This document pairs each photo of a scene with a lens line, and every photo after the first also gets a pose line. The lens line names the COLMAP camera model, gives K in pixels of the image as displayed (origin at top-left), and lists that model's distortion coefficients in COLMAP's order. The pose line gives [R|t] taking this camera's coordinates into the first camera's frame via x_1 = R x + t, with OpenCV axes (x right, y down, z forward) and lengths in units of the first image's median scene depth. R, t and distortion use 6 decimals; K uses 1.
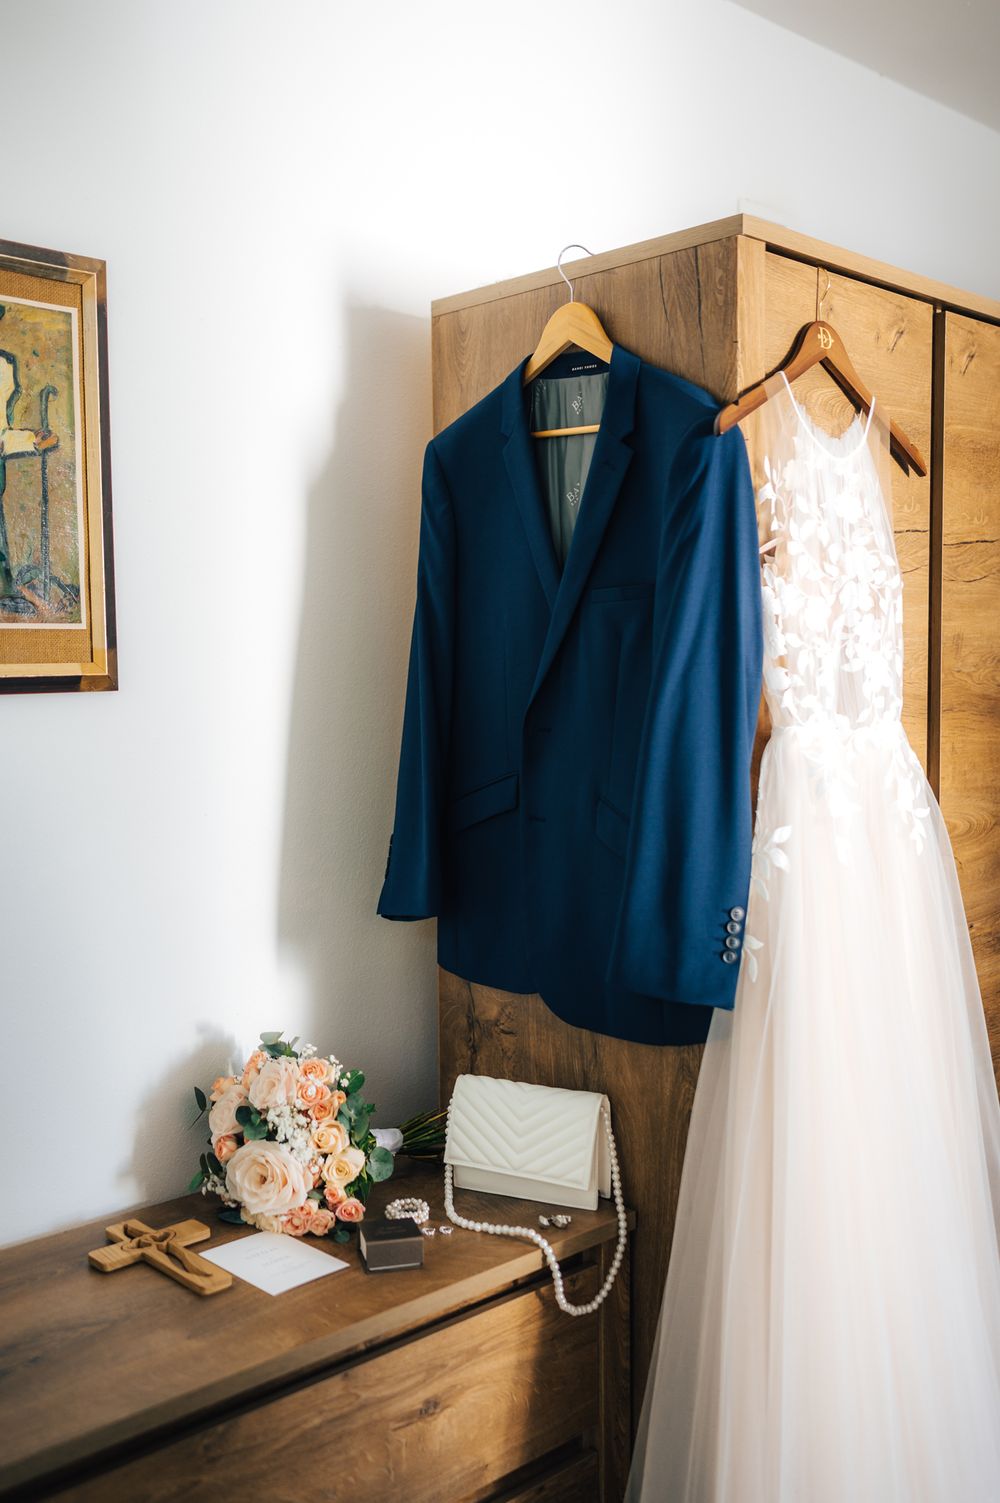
lens RADIAL K [[1434.5, 0, 500.0], [0, 1434.5, 751.5], [0, 0, 1]] dist [0.009419, 0.003870]
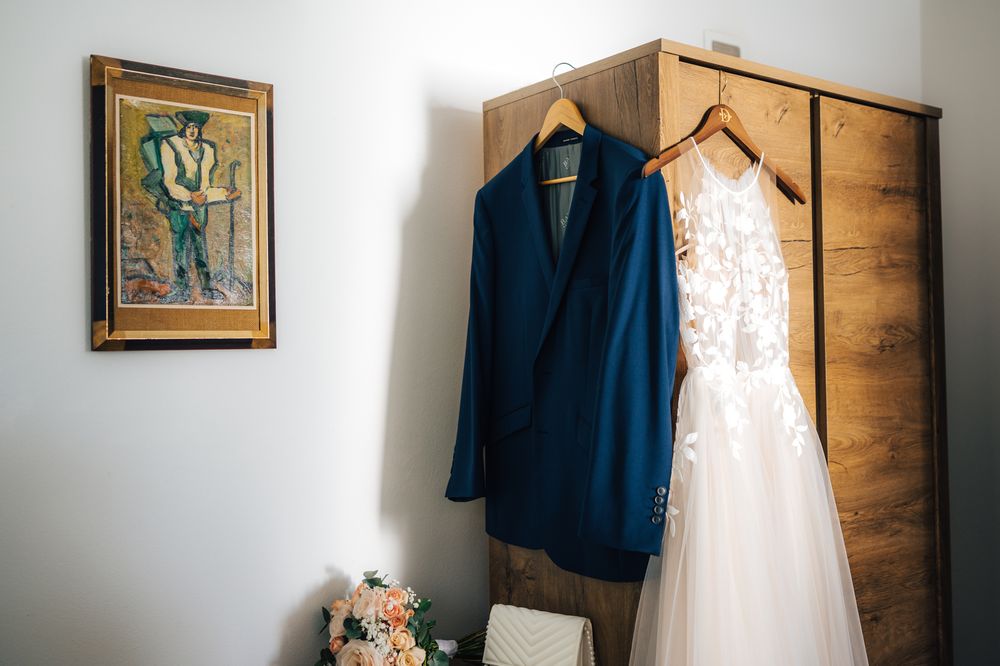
lens RADIAL K [[1015.6, 0, 487.7], [0, 1015.6, 336.8], [0, 0, 1]] dist [0.009802, 0.001346]
pose [[0.991569, -0.007057, -0.129385, 0.113728], [-0.003863, 0.996462, -0.083955, 0.039088], [0.129520, 0.083747, 0.988034, -0.082147]]
